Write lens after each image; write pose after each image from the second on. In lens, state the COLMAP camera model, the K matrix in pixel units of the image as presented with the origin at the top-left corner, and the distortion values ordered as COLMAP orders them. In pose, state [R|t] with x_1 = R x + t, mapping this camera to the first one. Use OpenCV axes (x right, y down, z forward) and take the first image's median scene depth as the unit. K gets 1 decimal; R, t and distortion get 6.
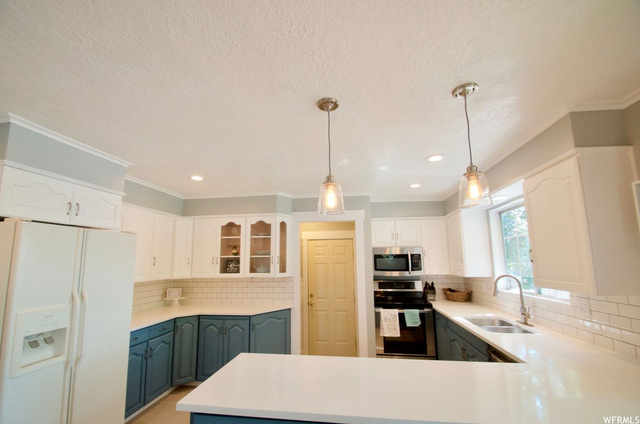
lens RADIAL K [[278.9, 0, 316.0], [0, 278.9, 221.0], [0, 0, 1]] dist [0.010927, -0.011935]
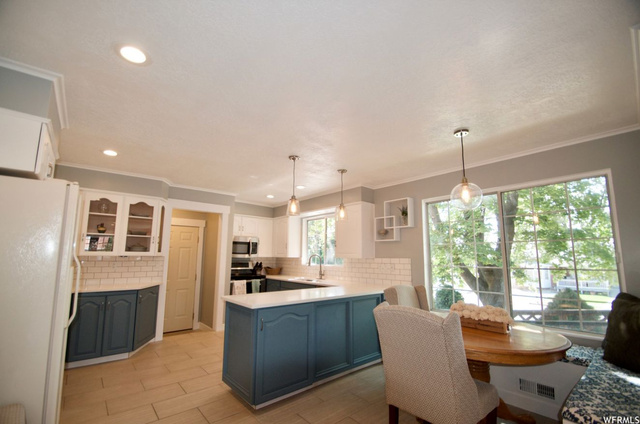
lens RADIAL K [[278.9, 0, 316.0], [0, 278.9, 221.0], [0, 0, 1]] dist [0.010927, -0.011935]
pose [[0.662546, 0.109880, 0.740918, -0.539148], [-0.123019, 0.991712, -0.037067, 0.028013], [-0.738850, -0.066589, 0.670572, -0.184461]]
